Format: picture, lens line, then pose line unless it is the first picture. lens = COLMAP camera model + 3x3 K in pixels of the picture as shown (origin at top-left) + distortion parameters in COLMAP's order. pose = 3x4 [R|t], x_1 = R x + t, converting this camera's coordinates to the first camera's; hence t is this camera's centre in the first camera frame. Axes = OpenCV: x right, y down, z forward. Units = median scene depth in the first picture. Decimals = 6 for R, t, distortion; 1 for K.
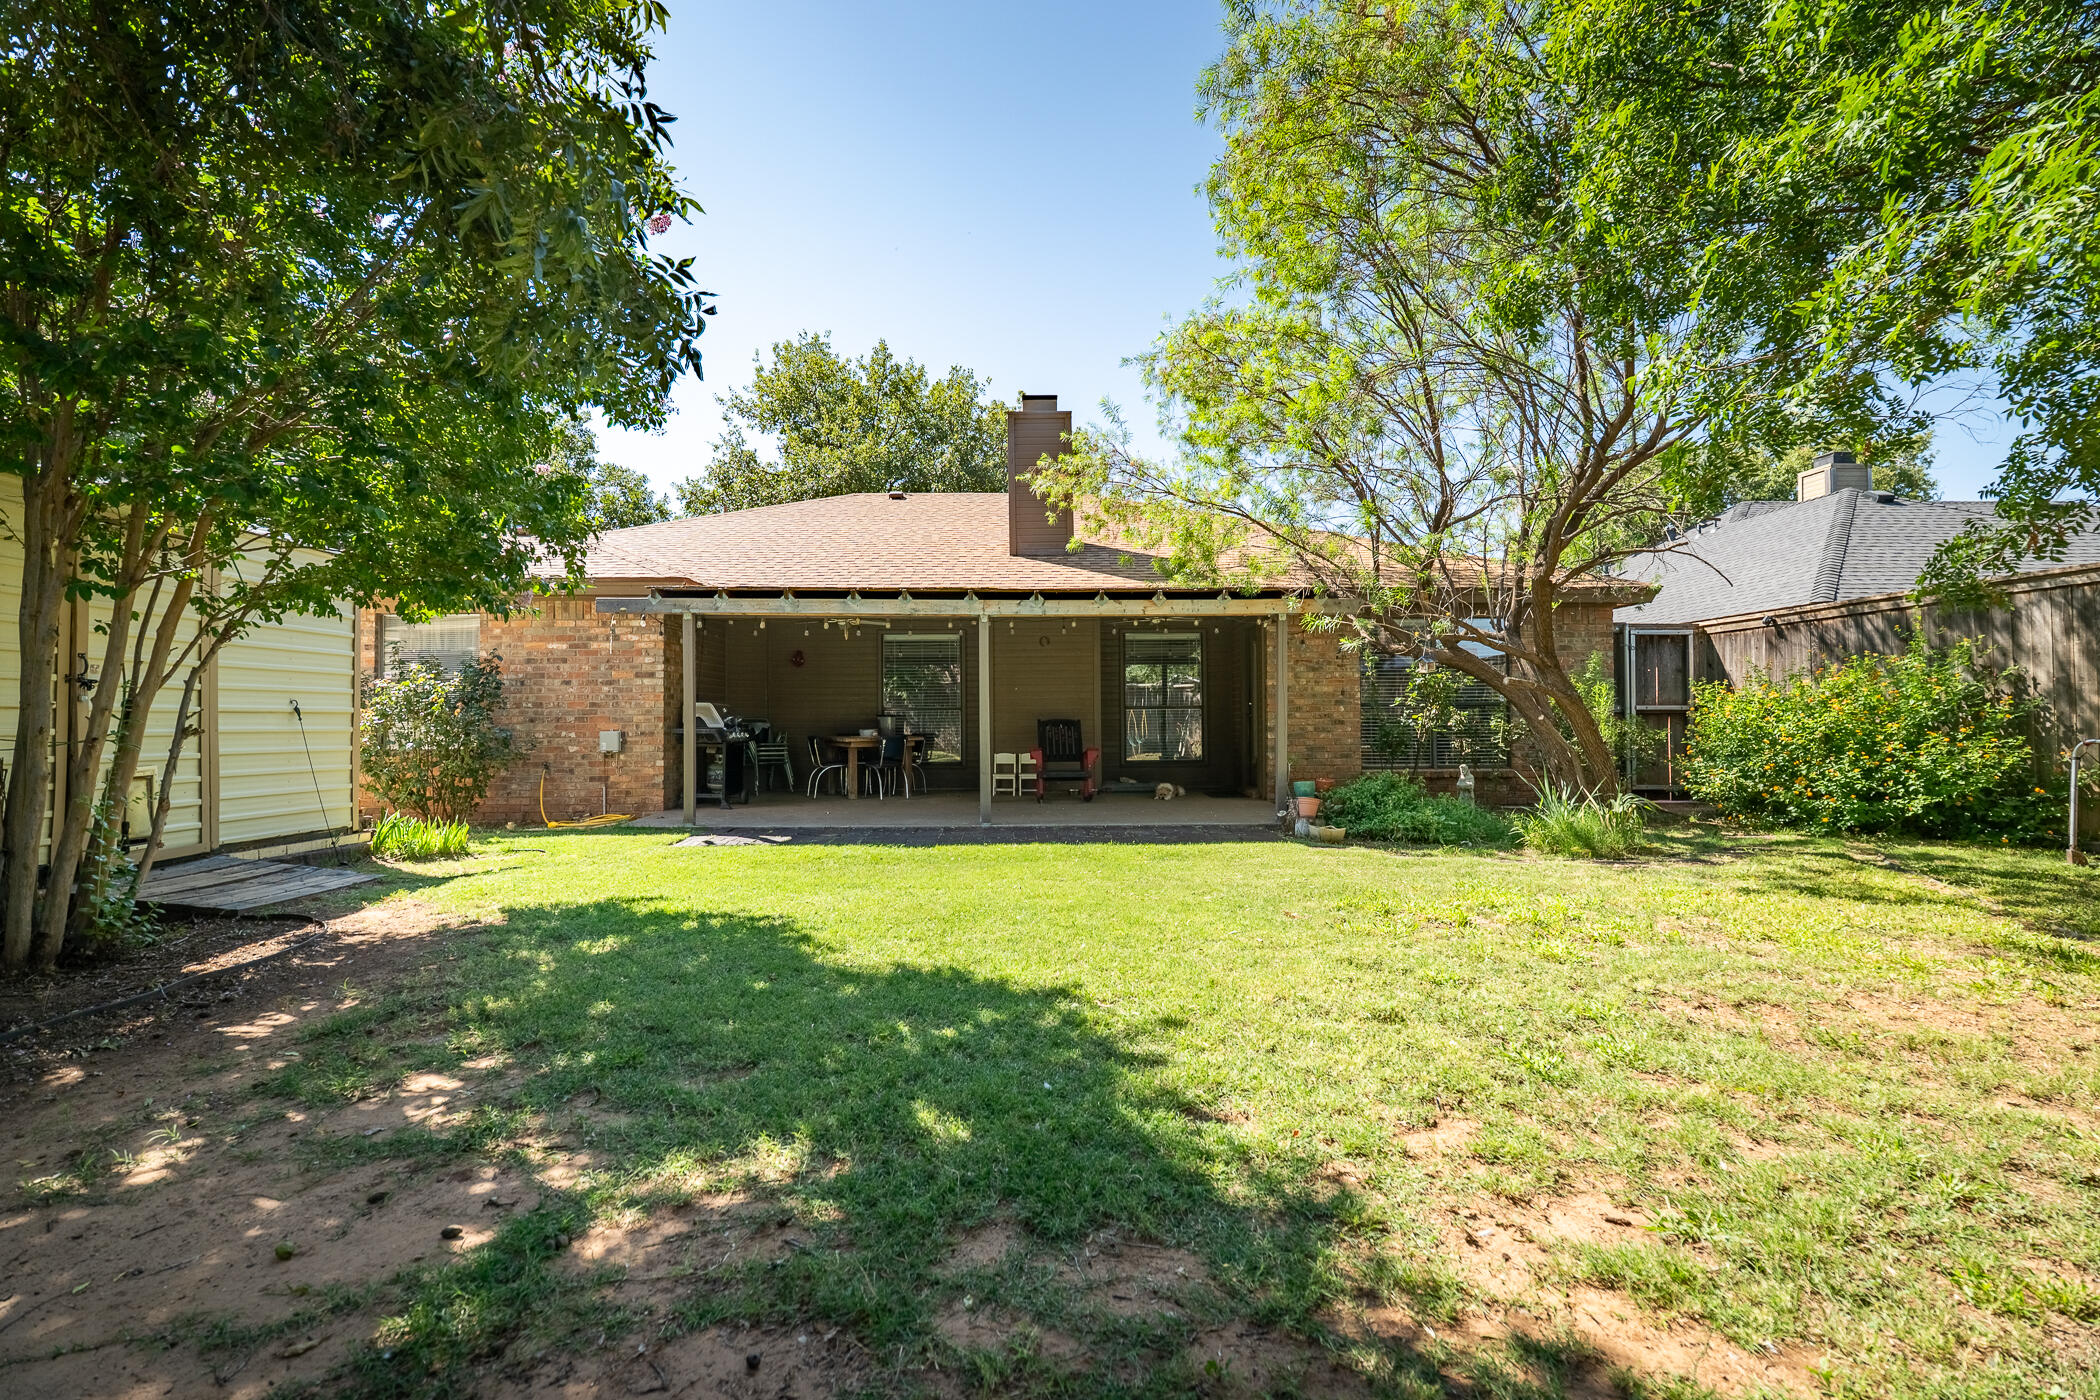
lens RADIAL K [[975.9, 0, 1075.7], [0, 975.9, 702.8], [0, 0, 1]] dist [-0.000974, 0.000168]
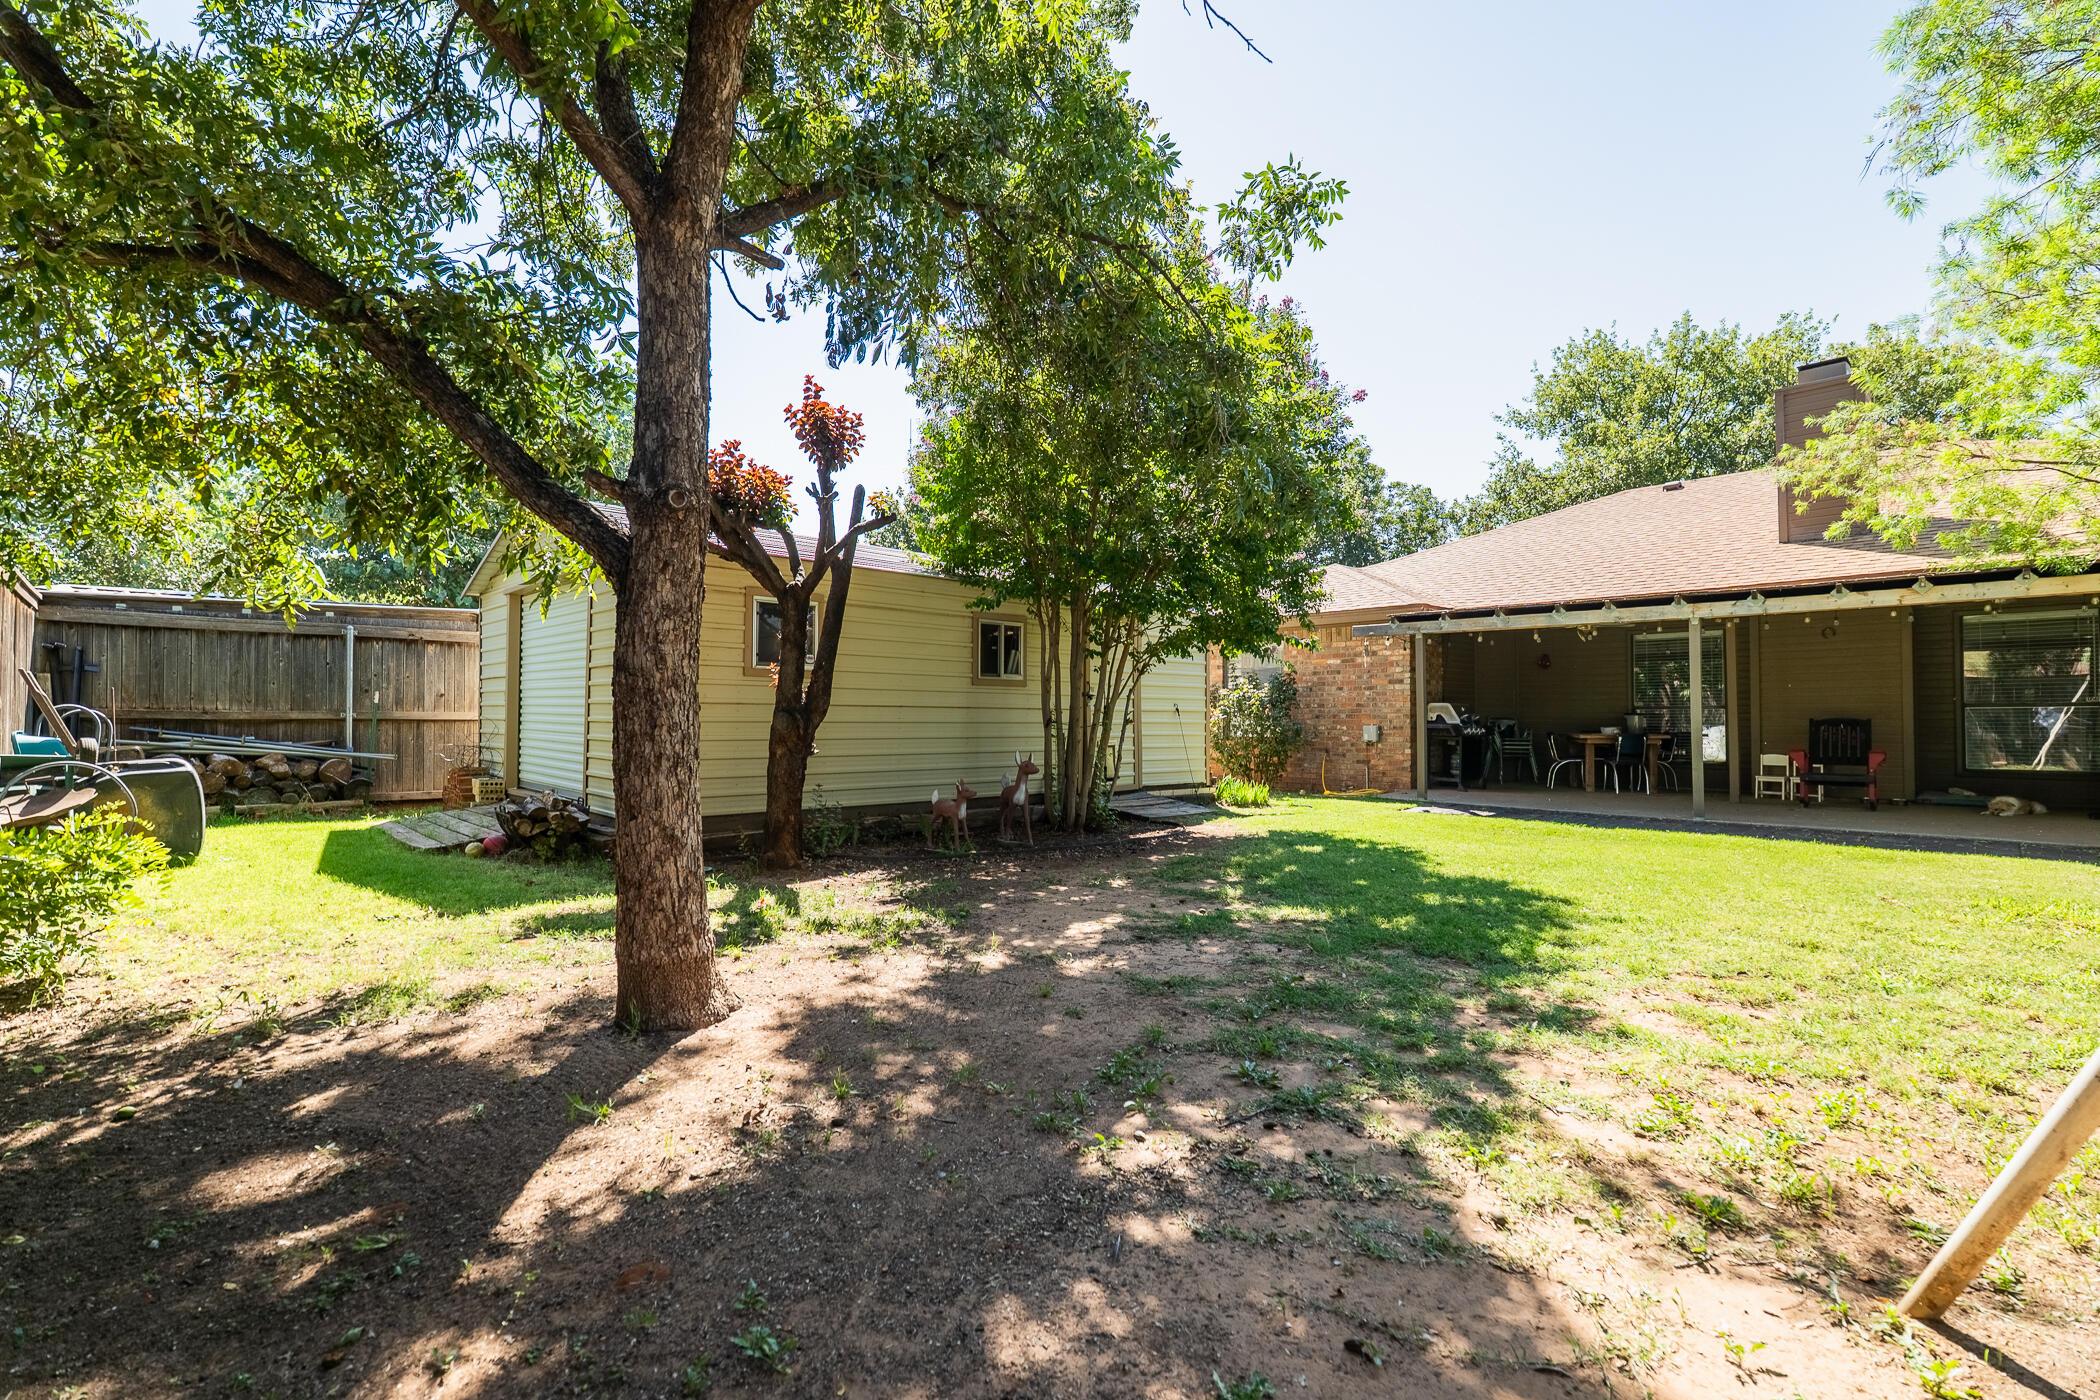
lens RADIAL K [[1029.9, 0, 1054.6], [0, 1029.9, 713.5], [0, 0, 1]] dist [-0.000915, 0.000300]
pose [[0.686994, 0.002707, -0.726658, 0.250392], [0.007379, 0.999916, 0.010702, -0.005012], [0.726626, -0.012715, 0.686916, -0.269746]]
